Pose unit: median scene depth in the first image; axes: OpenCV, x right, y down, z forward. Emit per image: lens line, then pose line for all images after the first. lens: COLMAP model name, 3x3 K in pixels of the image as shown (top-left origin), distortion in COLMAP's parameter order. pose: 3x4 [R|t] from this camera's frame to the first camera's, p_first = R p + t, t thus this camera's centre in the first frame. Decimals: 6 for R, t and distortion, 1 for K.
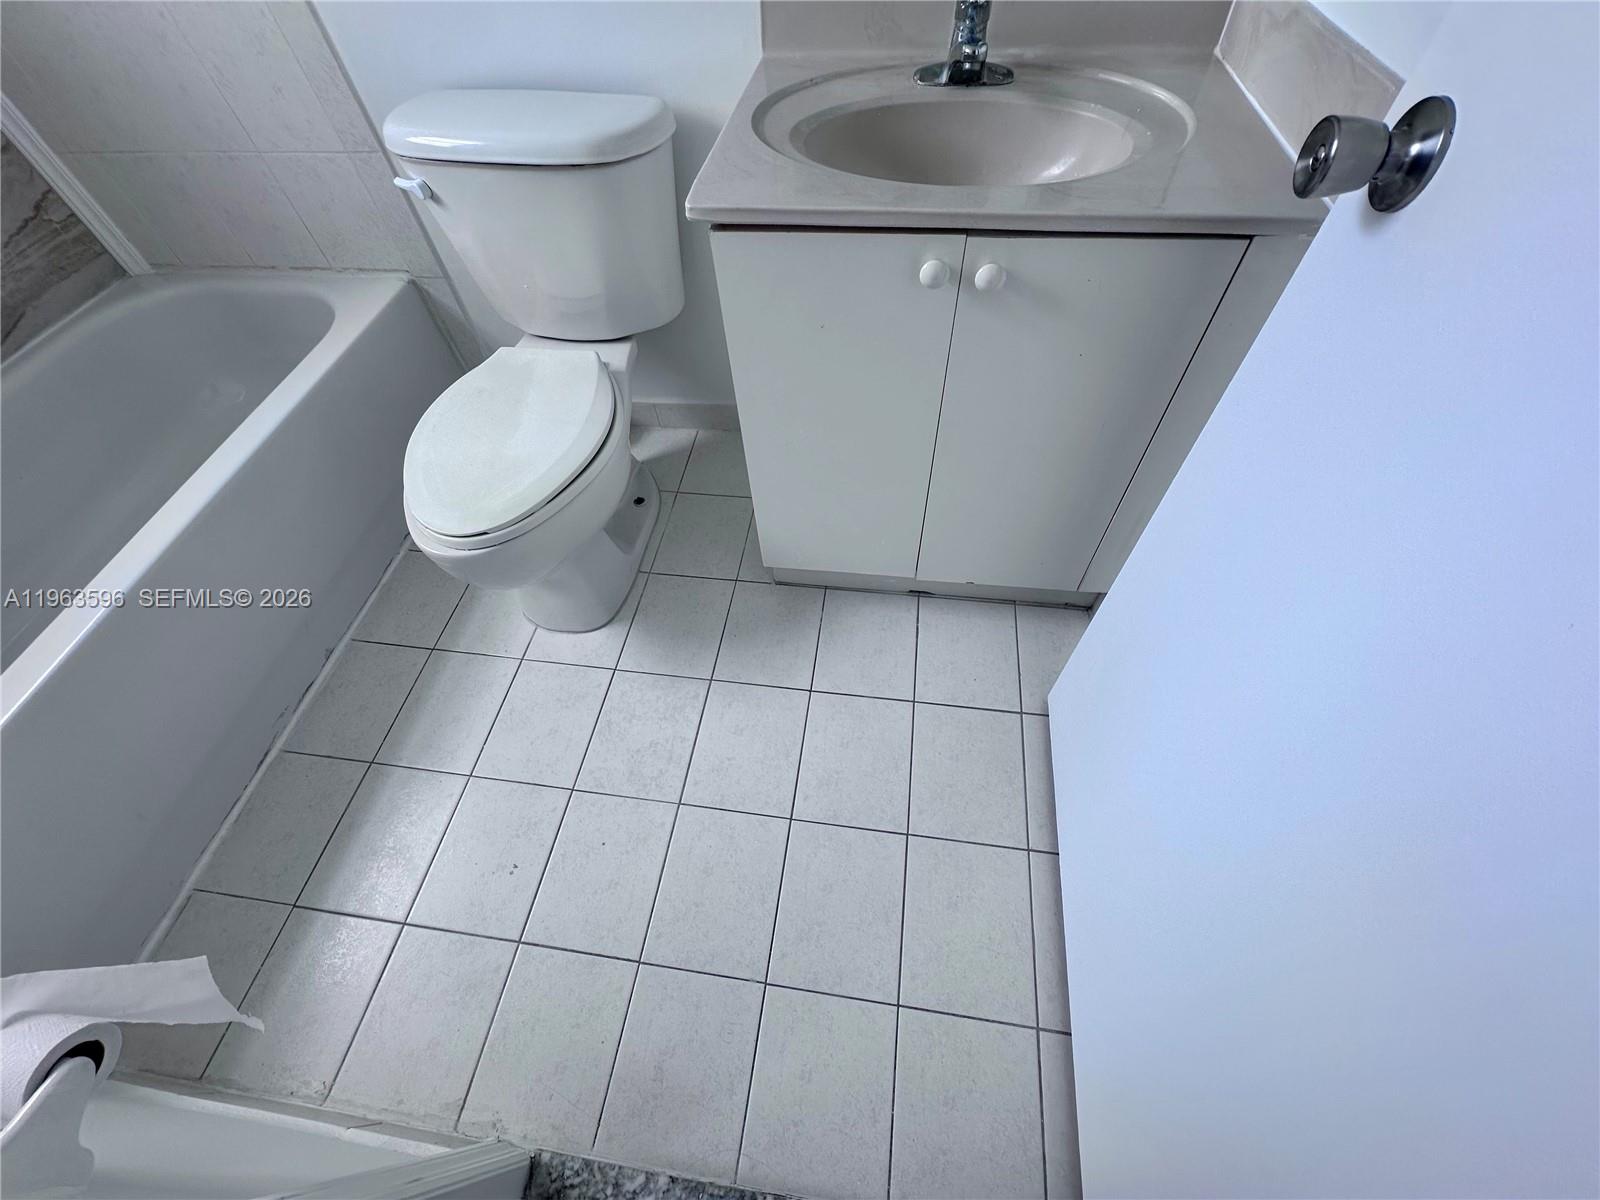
lens RADIAL K [[638.0, 0, 799.5], [0, 638.0, 600.6], [0, 0, 1]] dist [-0.001268, 0.000055]
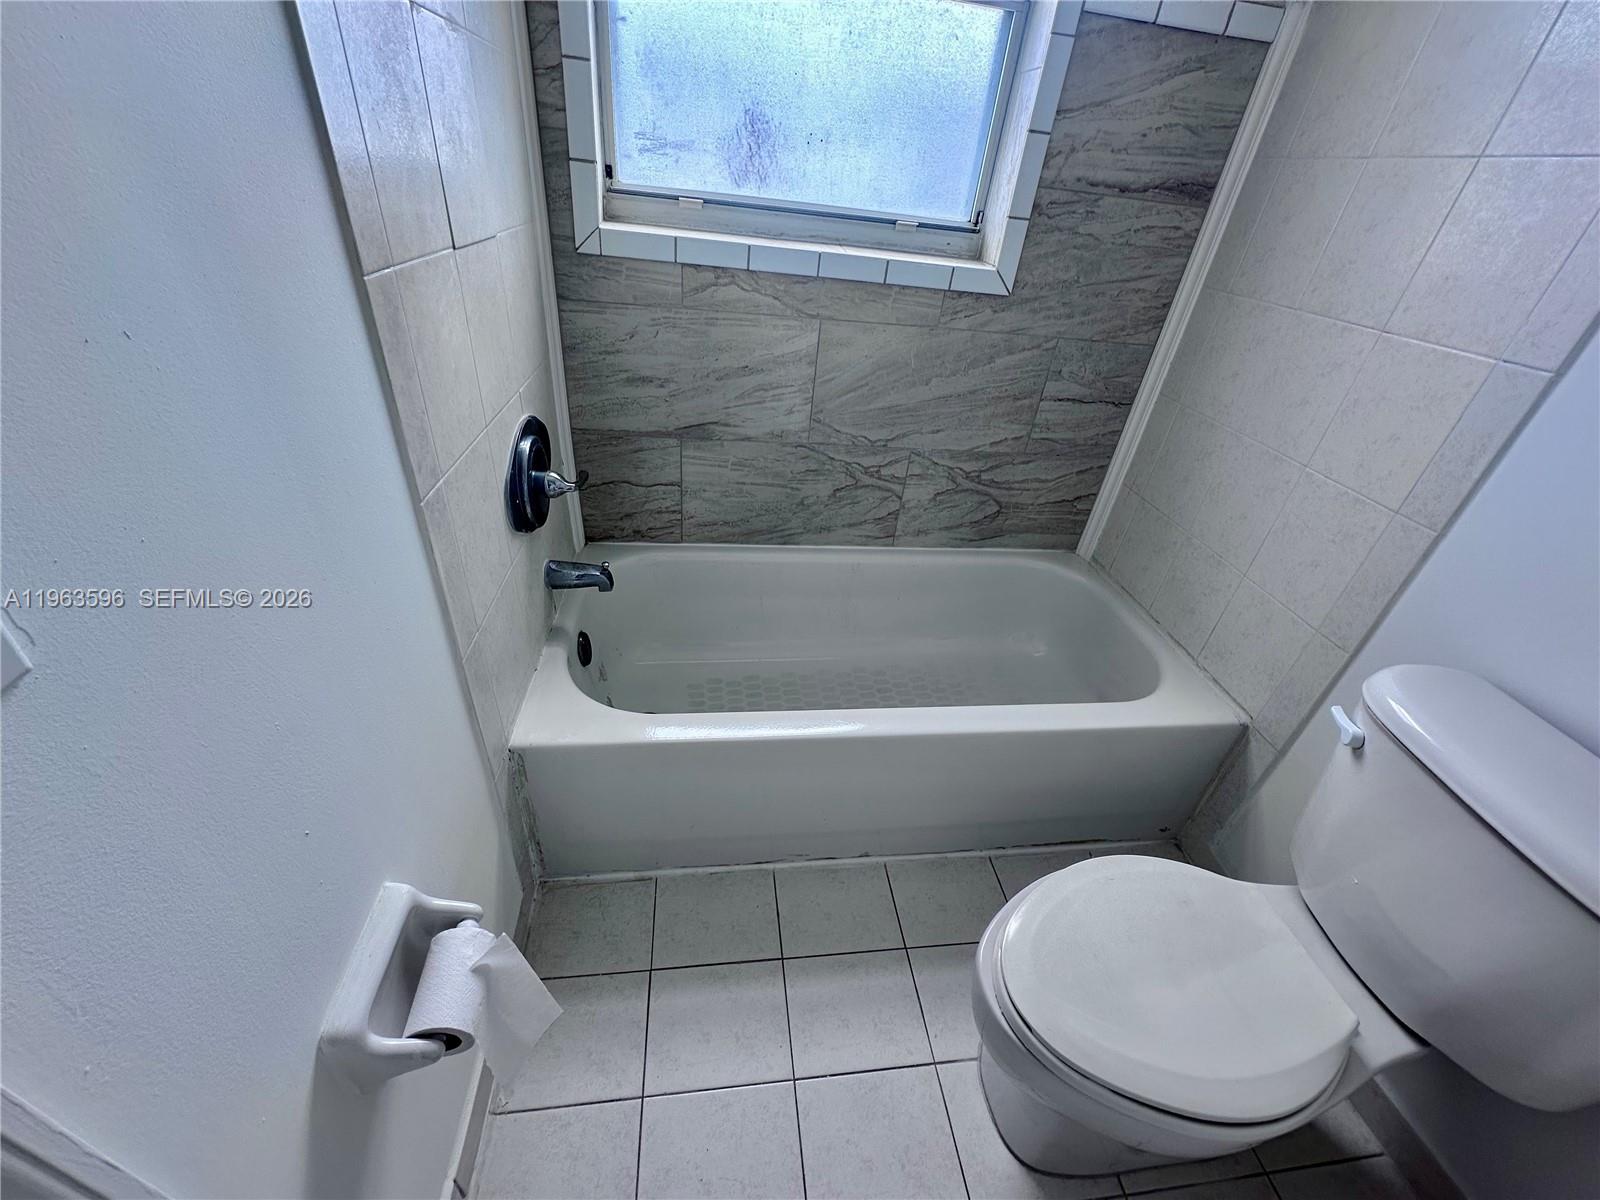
lens RADIAL K [[638.0, 0, 803.3], [0, 638.0, 601.7], [0, 0, 1]] dist [-0.001268, 0.000055]
pose [[0.259934, 0.593626, -0.761605, -0.194568], [-0.848150, 0.517388, 0.113802, -0.170051], [0.461601, 0.616374, 0.637971, 0.000400]]
